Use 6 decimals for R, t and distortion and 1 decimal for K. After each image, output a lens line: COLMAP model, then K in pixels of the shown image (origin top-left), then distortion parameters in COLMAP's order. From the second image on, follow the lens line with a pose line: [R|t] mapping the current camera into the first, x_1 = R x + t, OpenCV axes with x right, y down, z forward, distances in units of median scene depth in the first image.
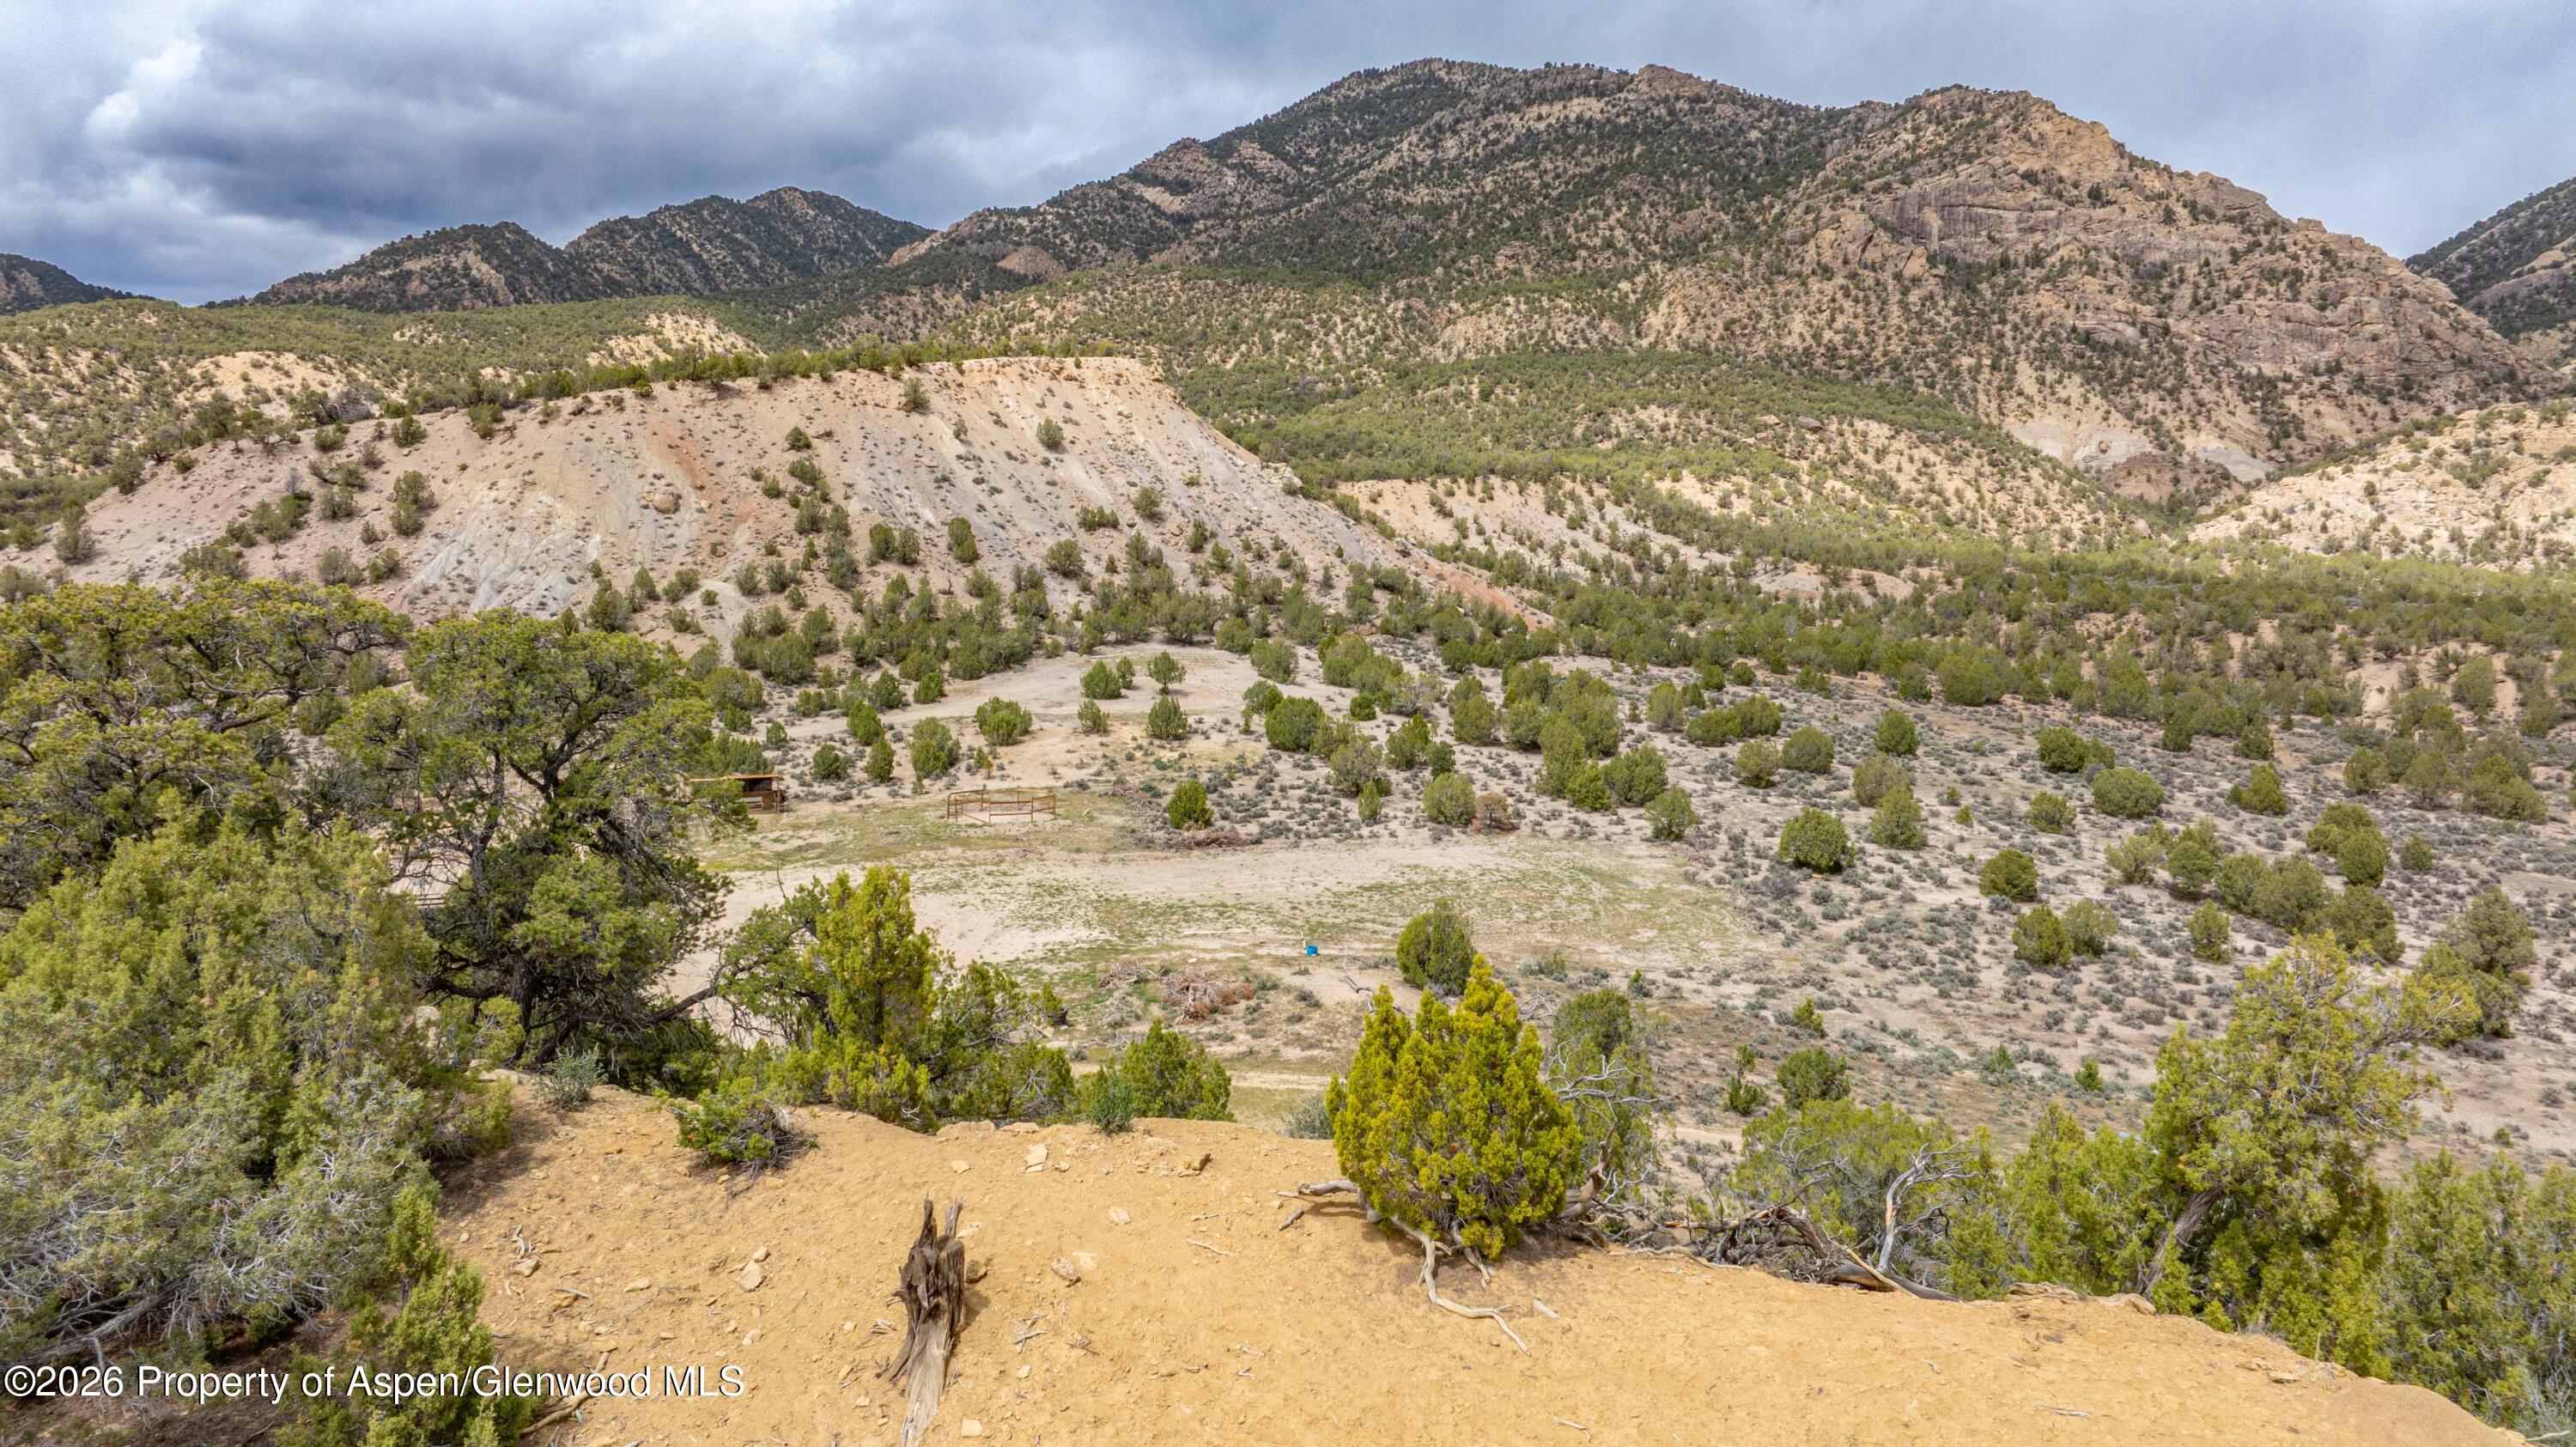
lens RADIAL K [[1784.0, 0, 1288.0], [0, 1784.0, 723.5], [0, 0, 1]] dist [-0.042008, 0.035554]
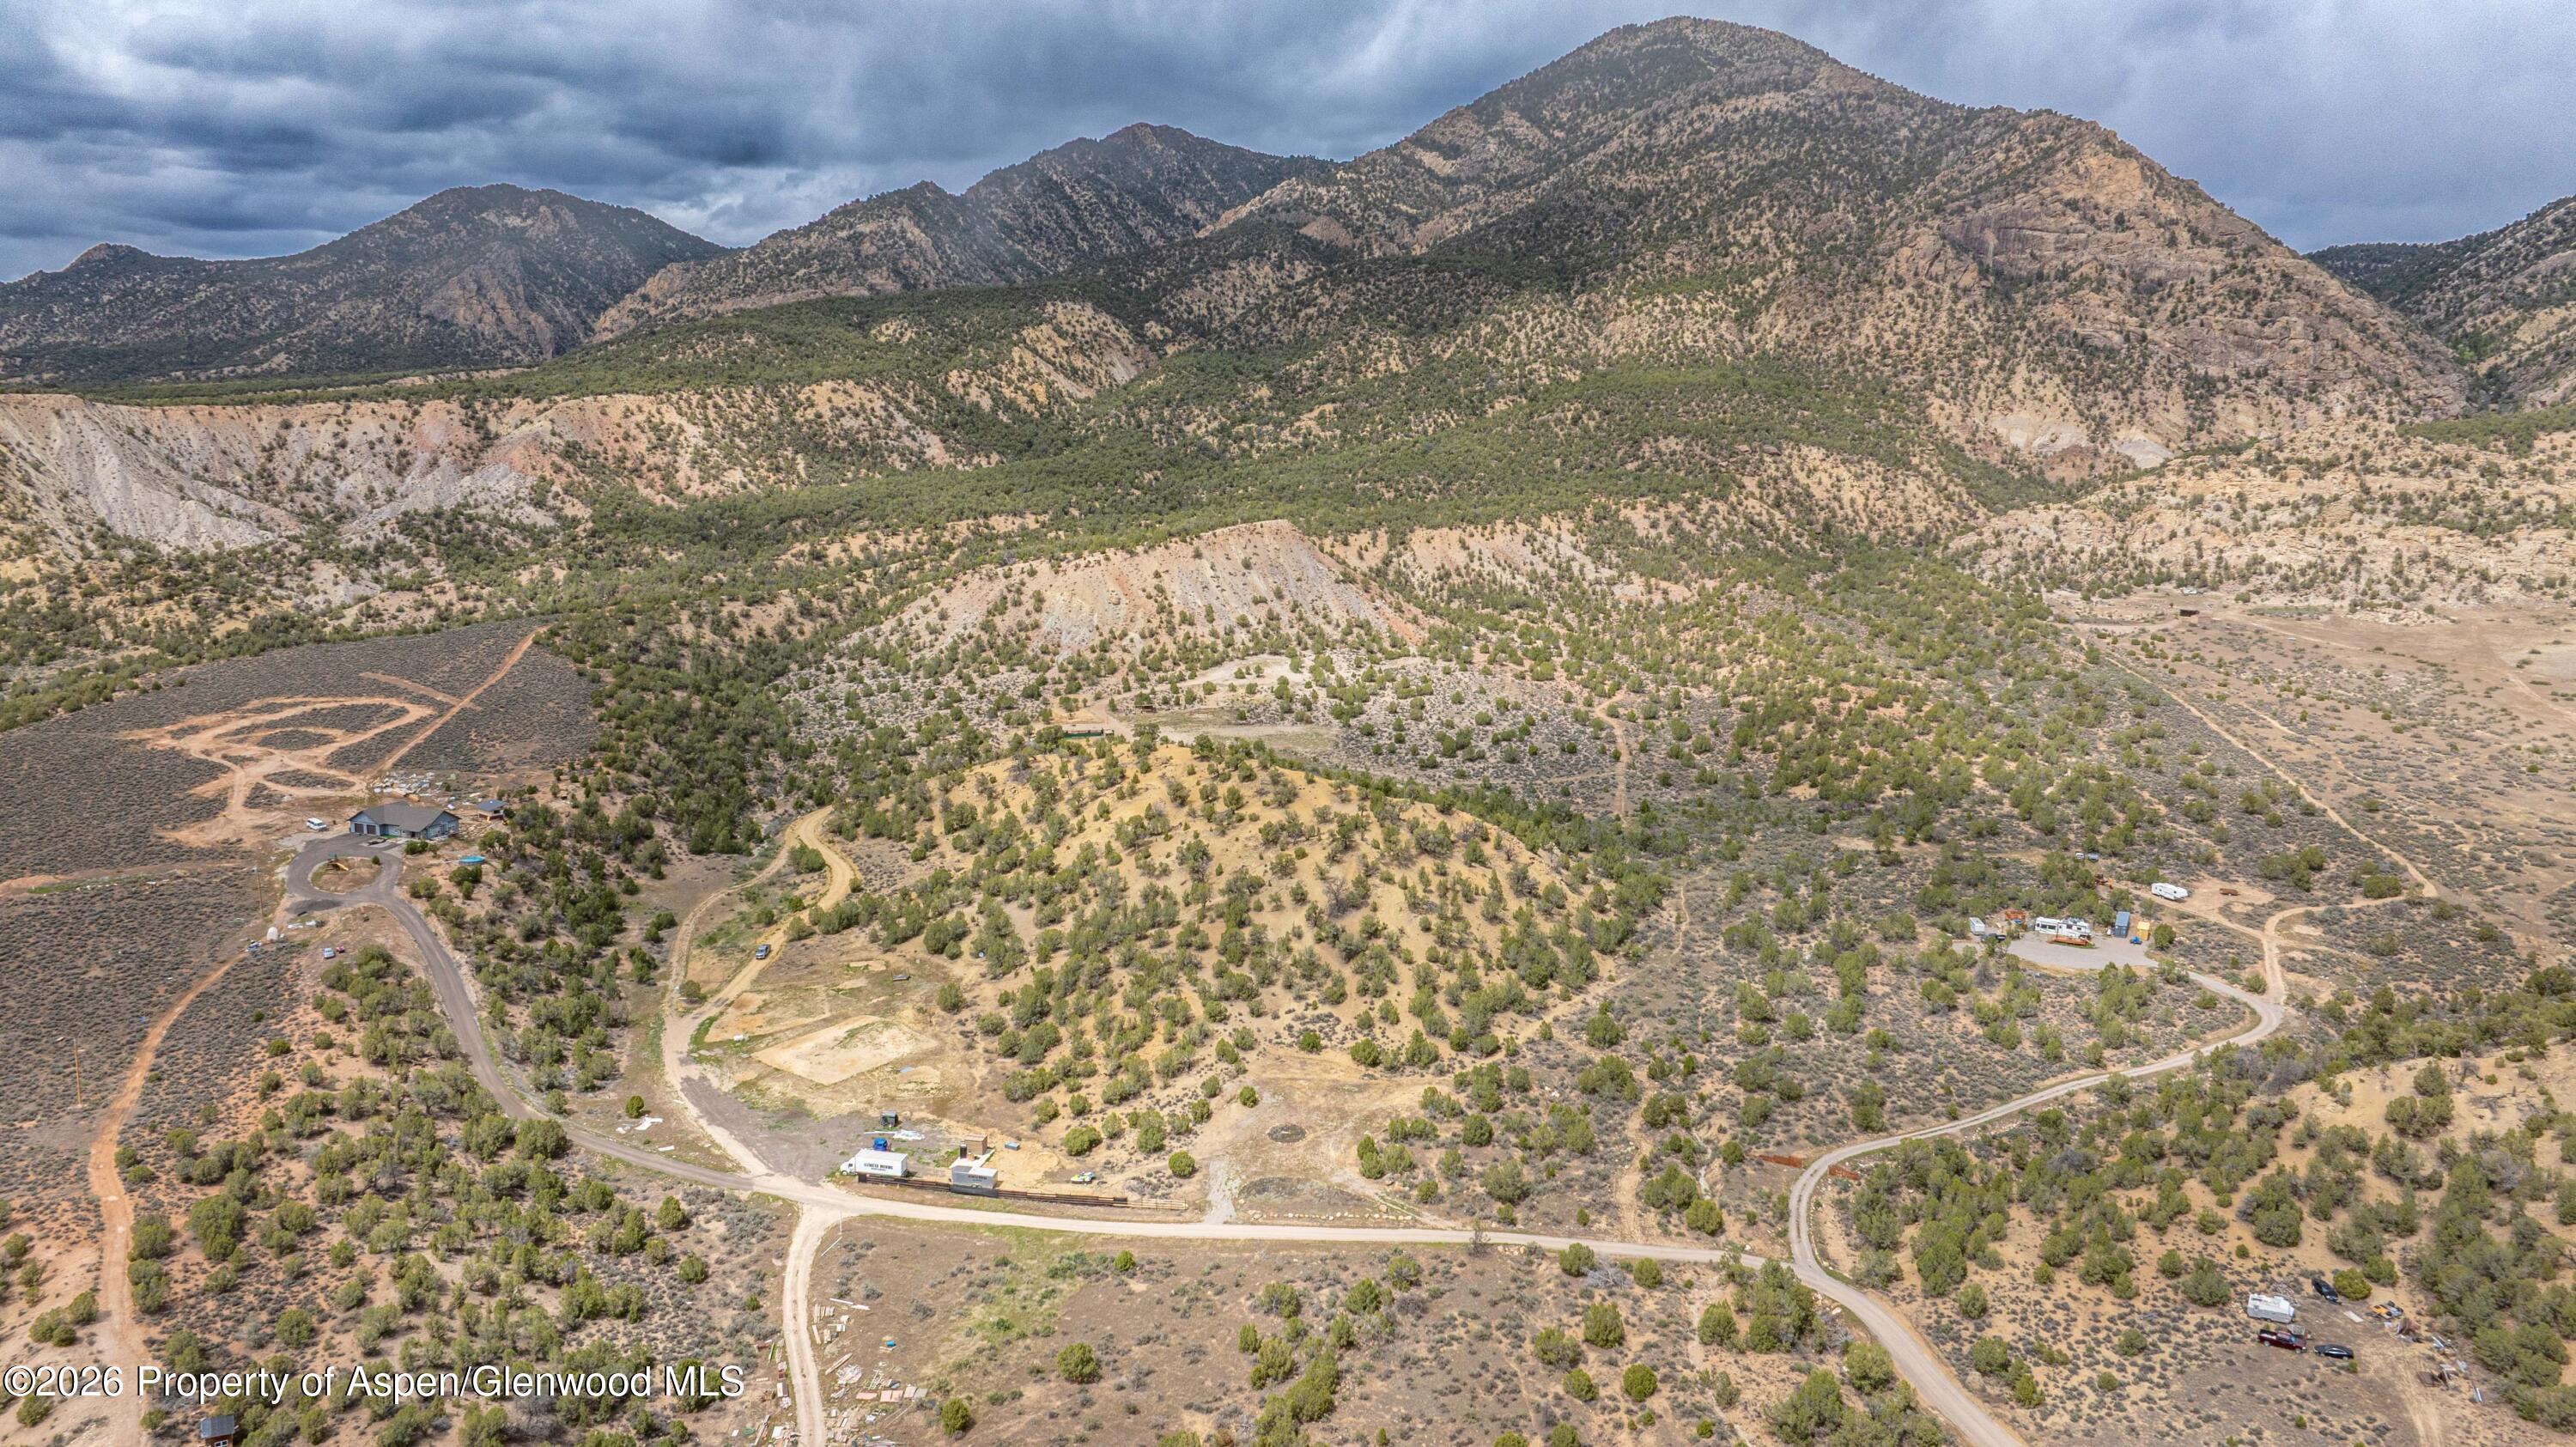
lens RADIAL K [[1784.0, 0, 1288.0], [0, 1784.0, 723.5], [0, 0, 1]] dist [-0.042008, 0.035554]
pose [[0.982681, 0.040590, -0.180803, 0.111492], [-0.022888, 0.994830, 0.098942, -0.048662], [0.183885, -0.093090, 0.978530, -0.433504]]
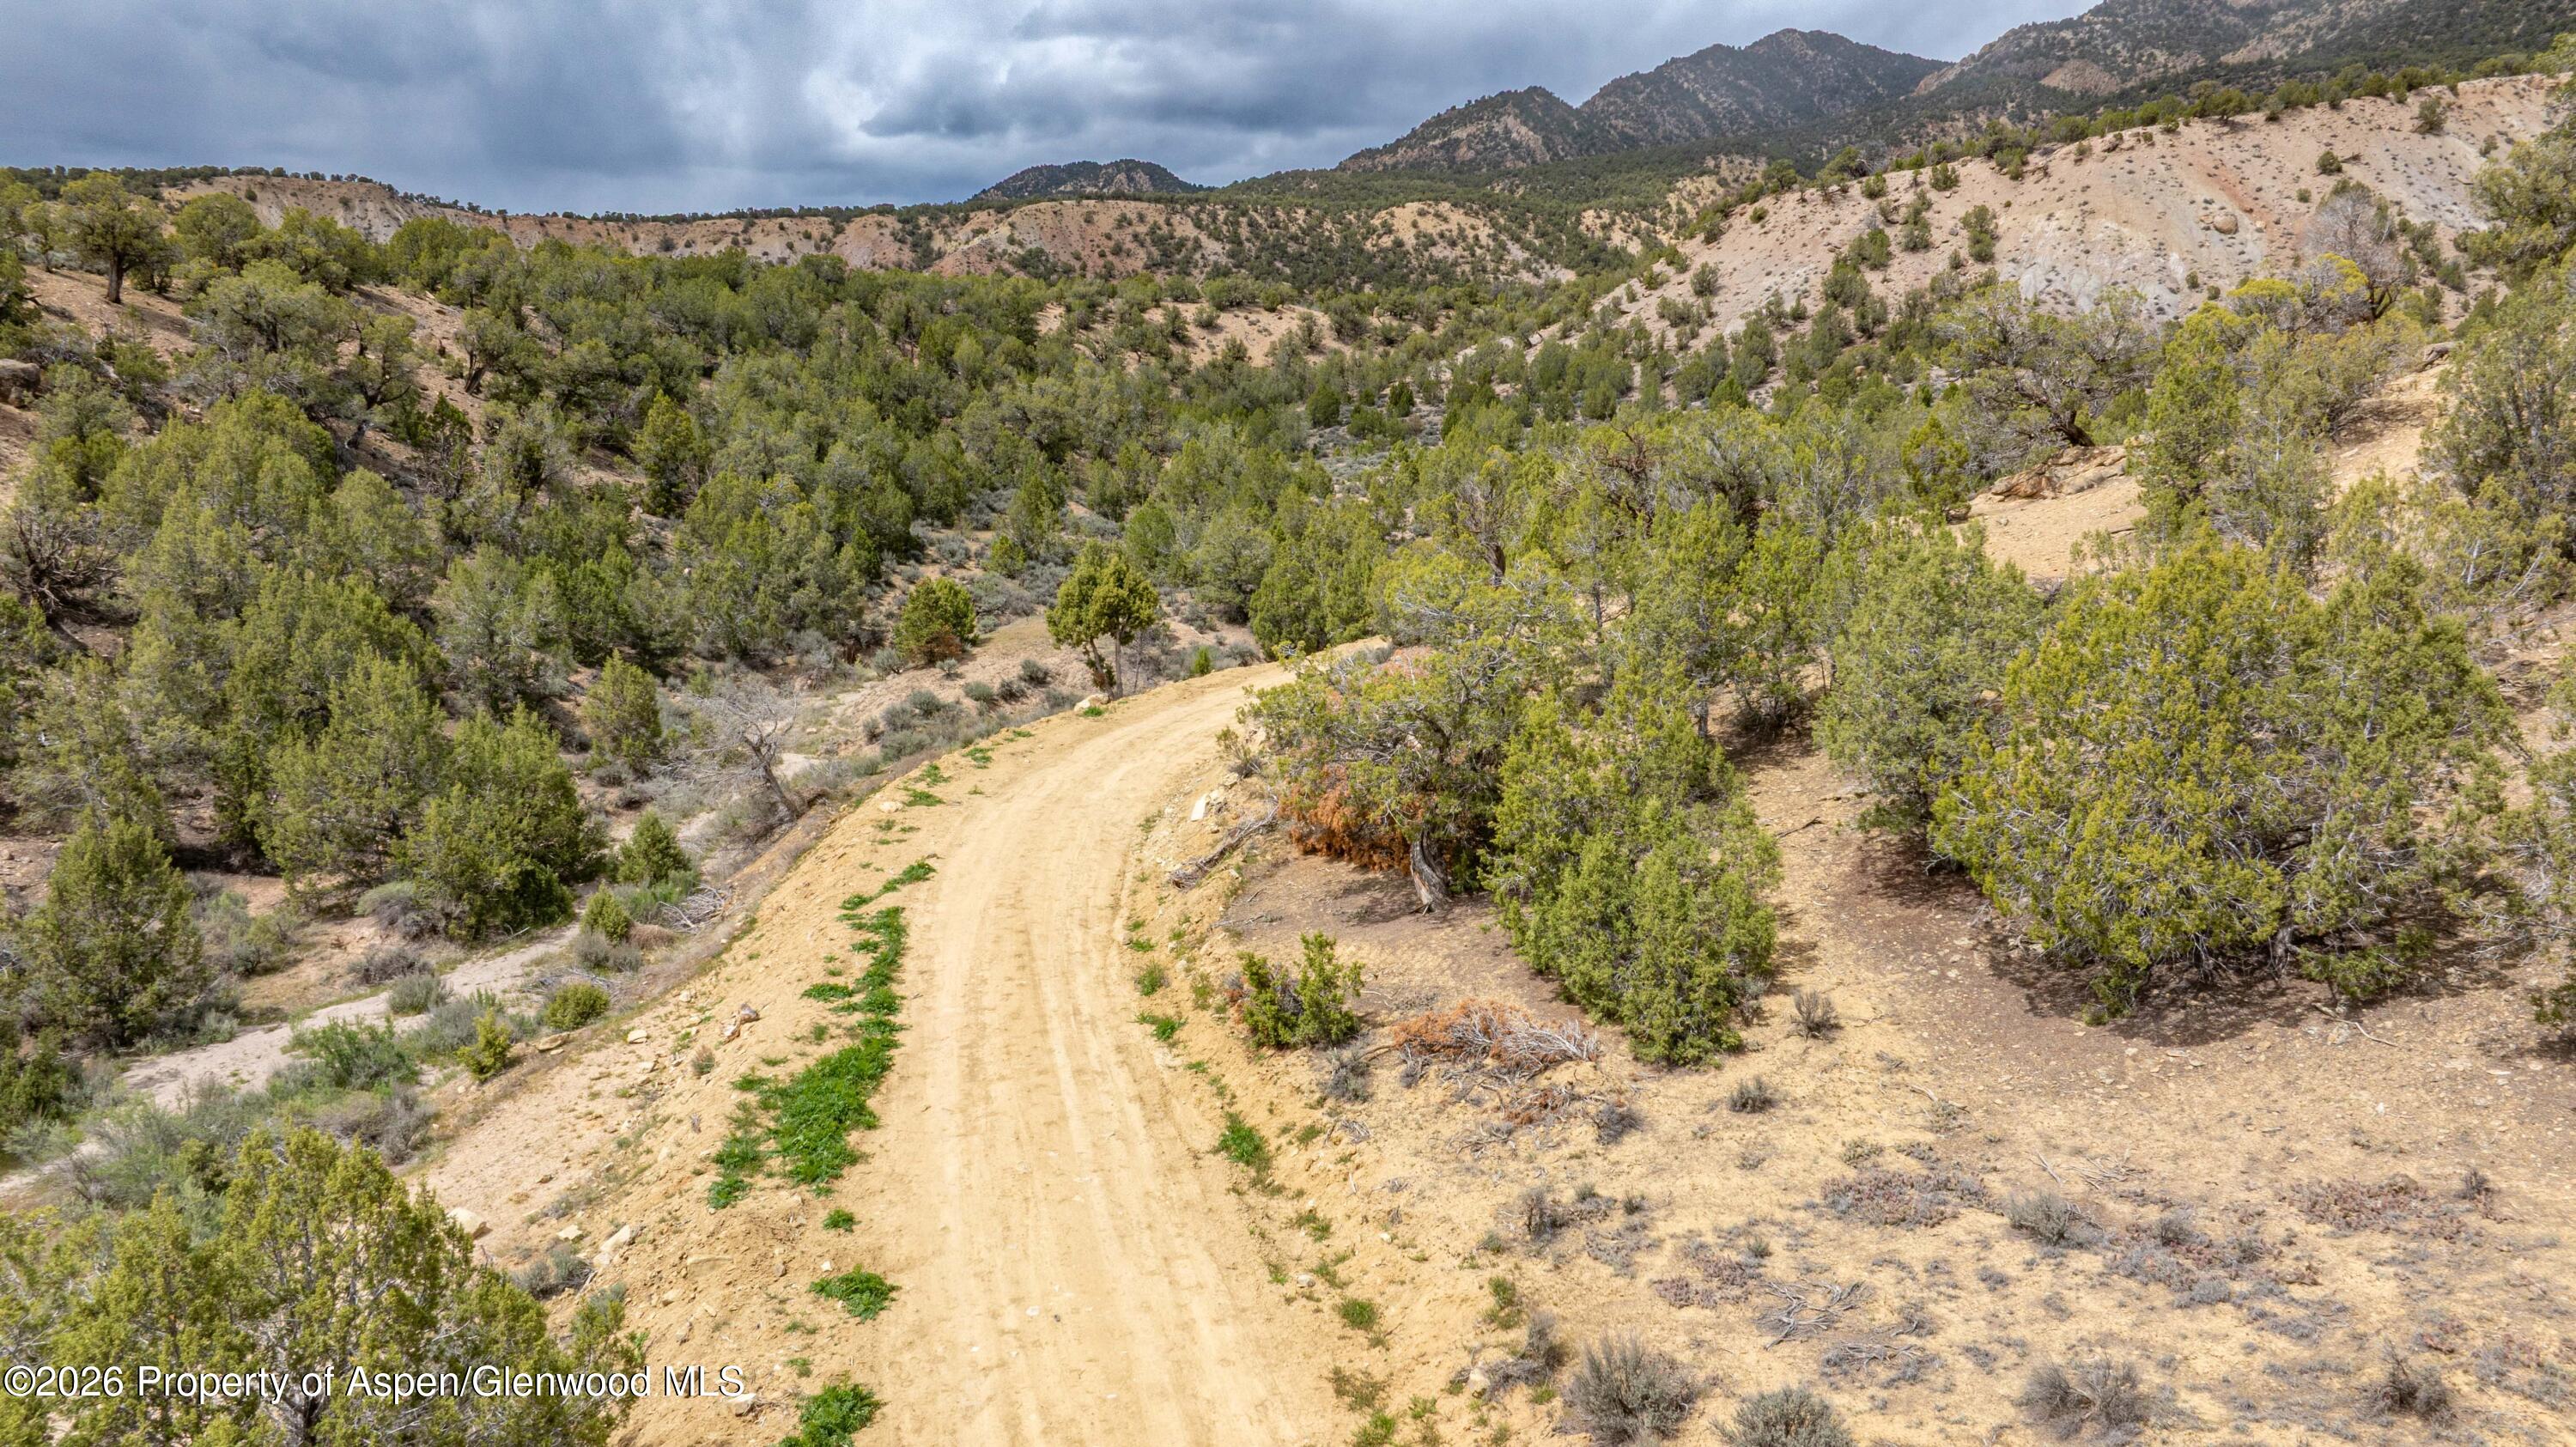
lens RADIAL K [[1766.6, 0, 1290.0], [0, 1766.6, 778.6], [0, 0, 1]] dist [-0.094171, 0.091136]
pose [[0.876583, 0.082952, -0.474048, -0.069287], [-0.030792, 0.992682, 0.116766, 0.021516], [0.480265, -0.087758, 0.872722, -0.041586]]
